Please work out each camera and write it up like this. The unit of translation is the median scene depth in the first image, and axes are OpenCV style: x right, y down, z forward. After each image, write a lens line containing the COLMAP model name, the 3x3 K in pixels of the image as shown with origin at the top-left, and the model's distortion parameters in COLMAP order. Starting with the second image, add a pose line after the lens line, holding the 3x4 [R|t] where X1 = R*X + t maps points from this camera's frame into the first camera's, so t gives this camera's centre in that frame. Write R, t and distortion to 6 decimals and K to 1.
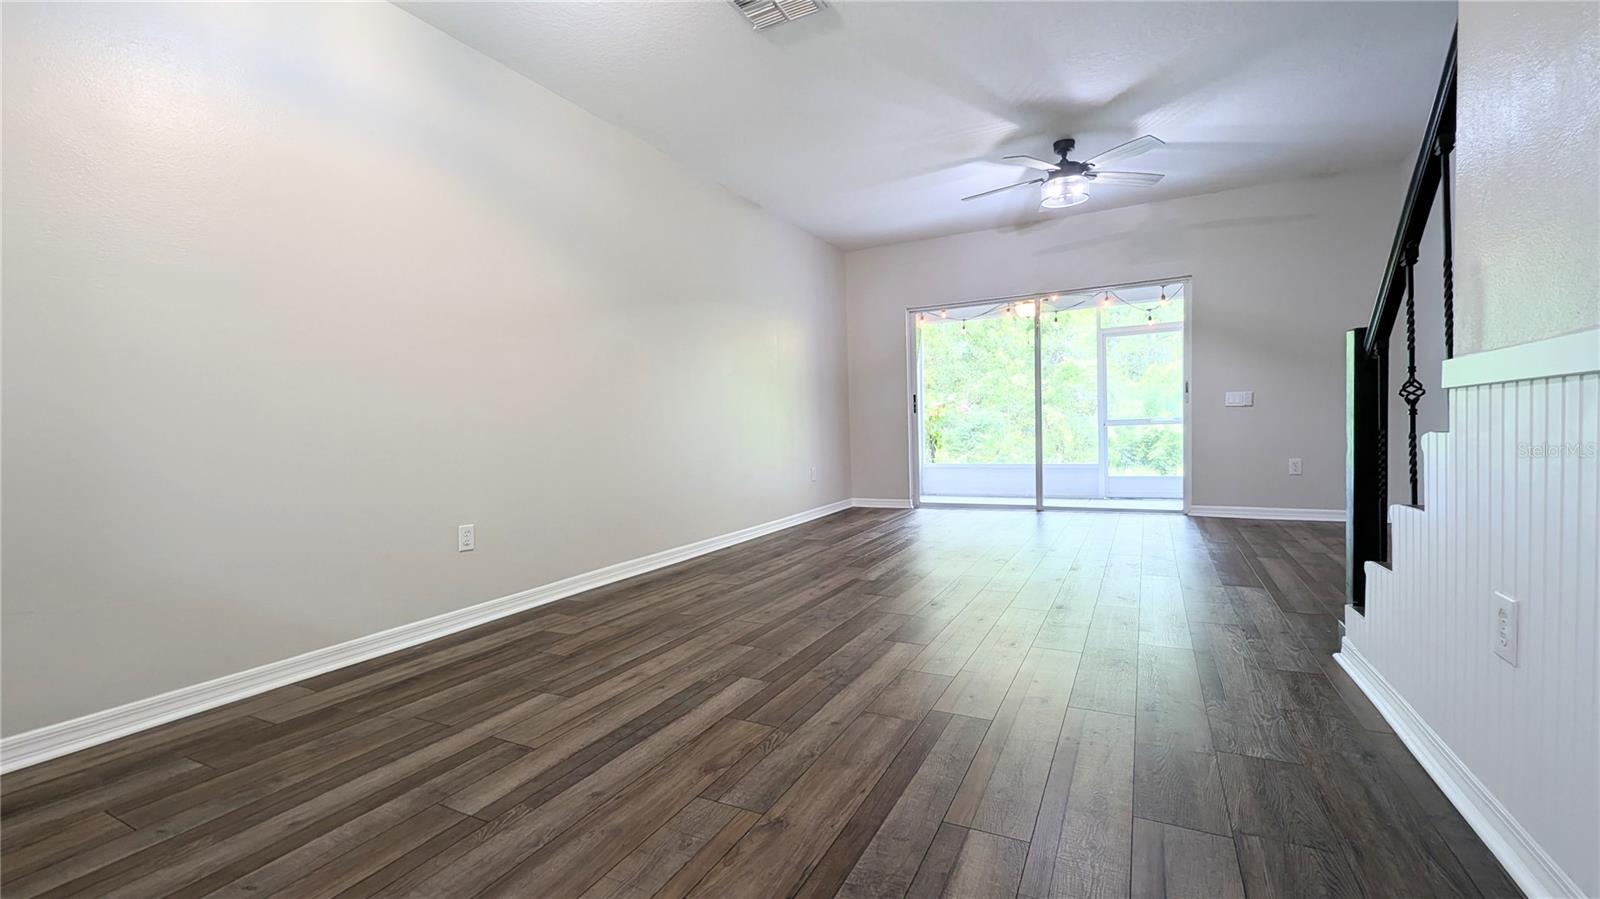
lens RADIAL K [[662.8, 0, 811.0], [0, 662.8, 453.5], [0, 0, 1]] dist [-0.003729, 0.001384]
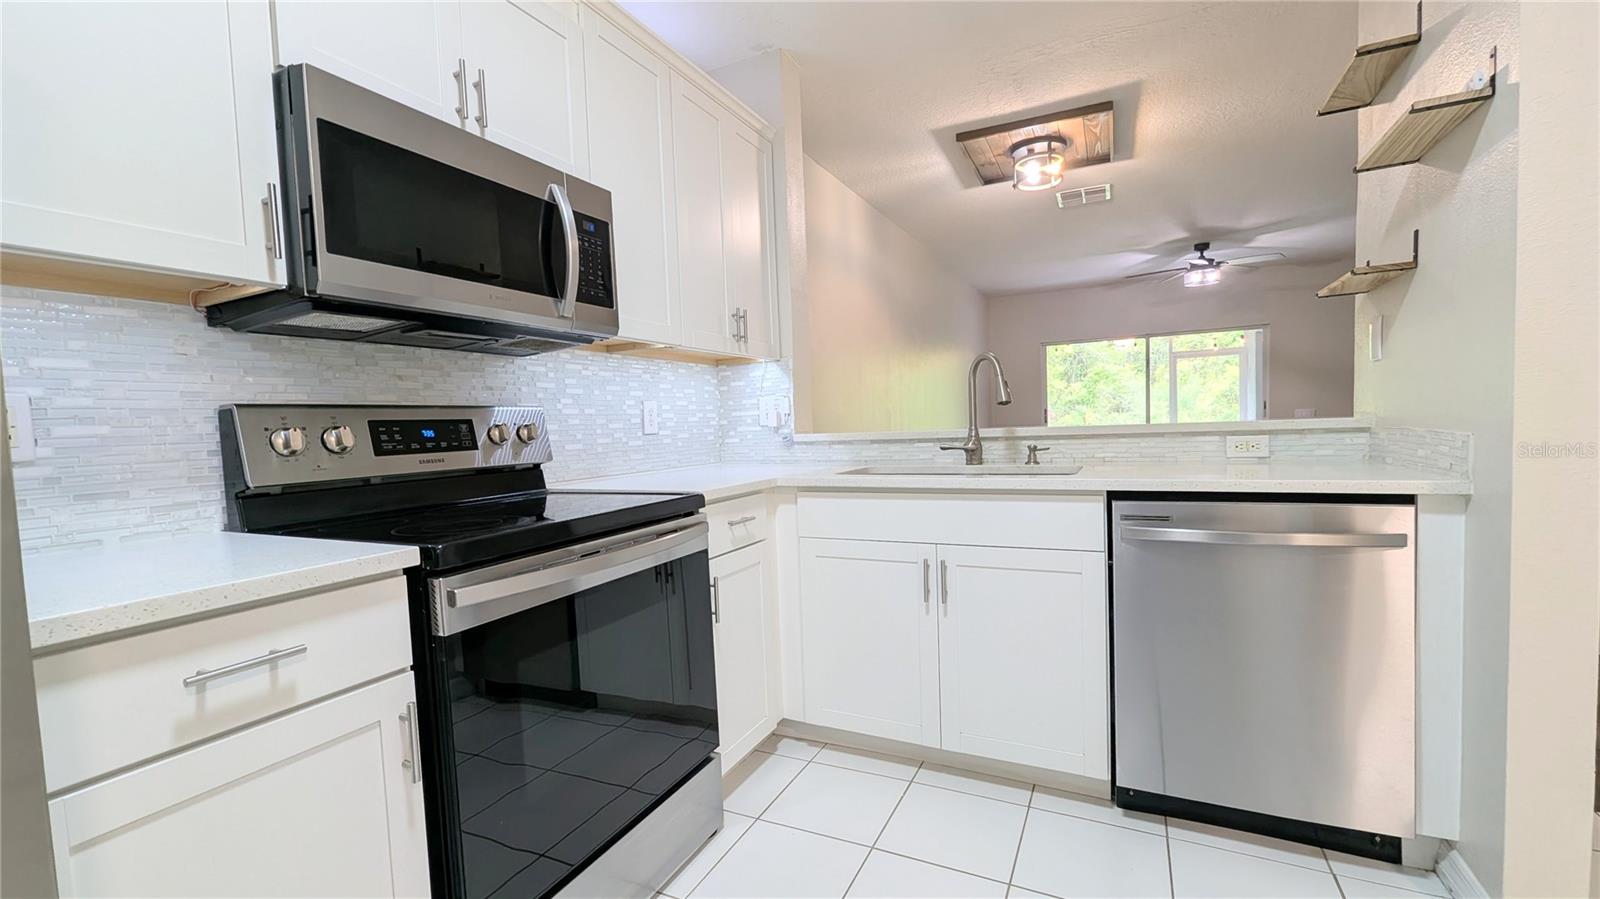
lens RADIAL K [[662.8, 0, 810.7], [0, 662.8, 460.6], [0, 0, 1]] dist [-0.003729, 0.001384]
pose [[0.999875, -0.003158, 0.015502, -0.769811], [0.002829, 0.999771, 0.021213, -0.038107], [-0.015565, -0.021167, 0.999655, -0.698112]]
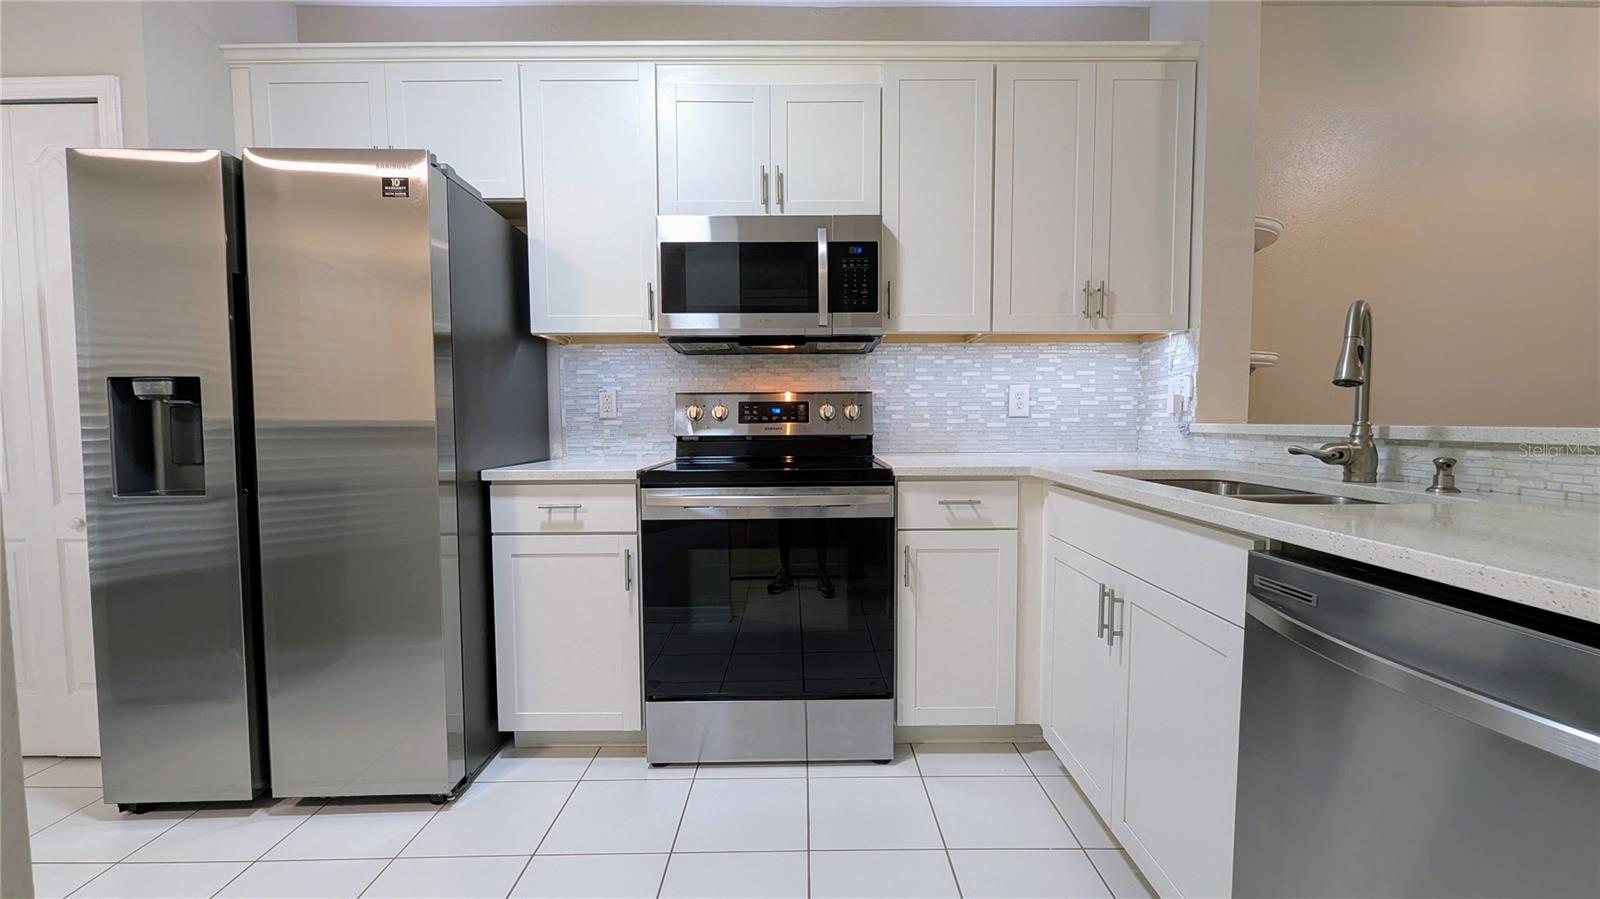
lens RADIAL K [[662.8, 0, 798.4], [0, 662.8, 458.4], [0, 0, 1]] dist [-0.003729, 0.001384]
pose [[0.443735, 0.085108, -0.892108, -0.272223], [-0.041267, 0.996365, 0.074529, -0.054253], [0.895207, 0.003743, 0.445634, -0.479757]]
